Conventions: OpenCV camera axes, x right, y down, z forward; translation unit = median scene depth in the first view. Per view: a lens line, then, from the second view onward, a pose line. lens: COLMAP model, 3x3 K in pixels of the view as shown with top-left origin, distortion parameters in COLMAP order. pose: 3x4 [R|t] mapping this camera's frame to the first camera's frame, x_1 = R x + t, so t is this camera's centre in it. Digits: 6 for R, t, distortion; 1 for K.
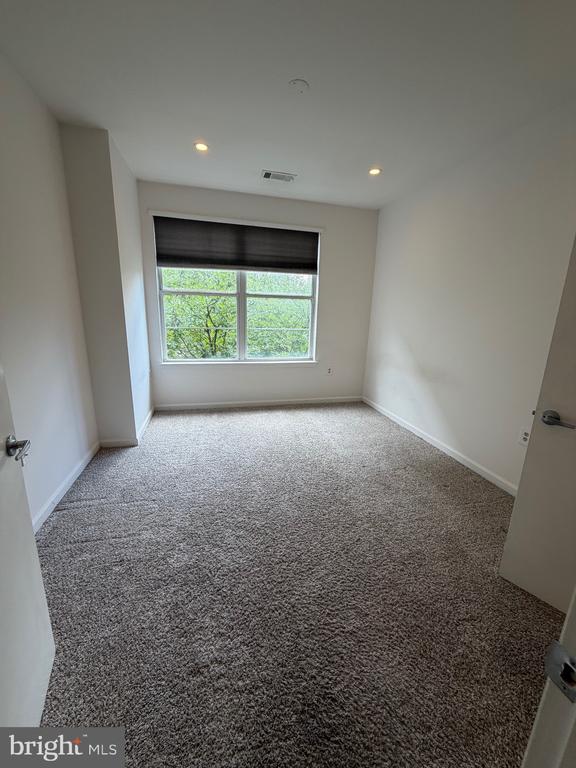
lens RADIAL K [[309.0, 0, 288.0], [0, 309.0, 384.0], [0, 0, 1]] dist [-0.001011, 0.000019]
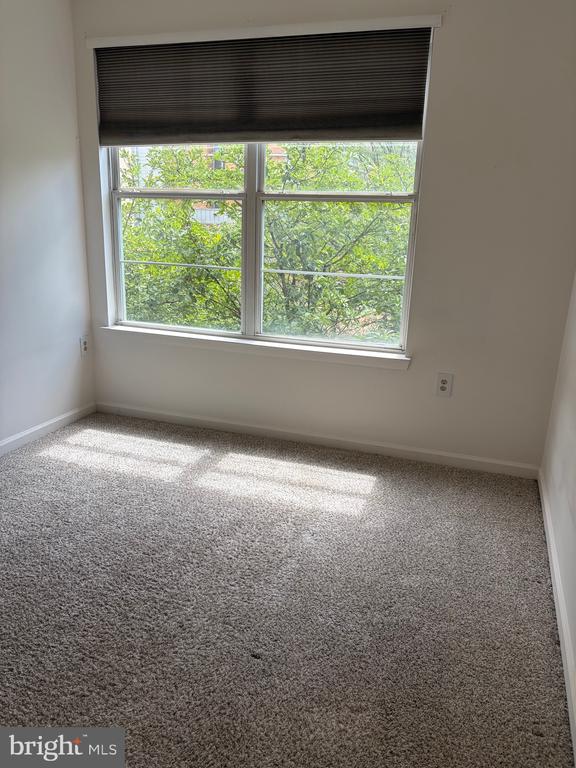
lens RADIAL K [[590.9, 0, 292.5], [0, 590.9, 388.0], [0, 0, 1]] dist [0.060553, -0.065044]
pose [[0.832794, 0.146655, -0.533804, 0.423023], [-0.135010, 0.988960, 0.061072, -0.067224], [0.536868, 0.021209, 0.843400, 0.287343]]
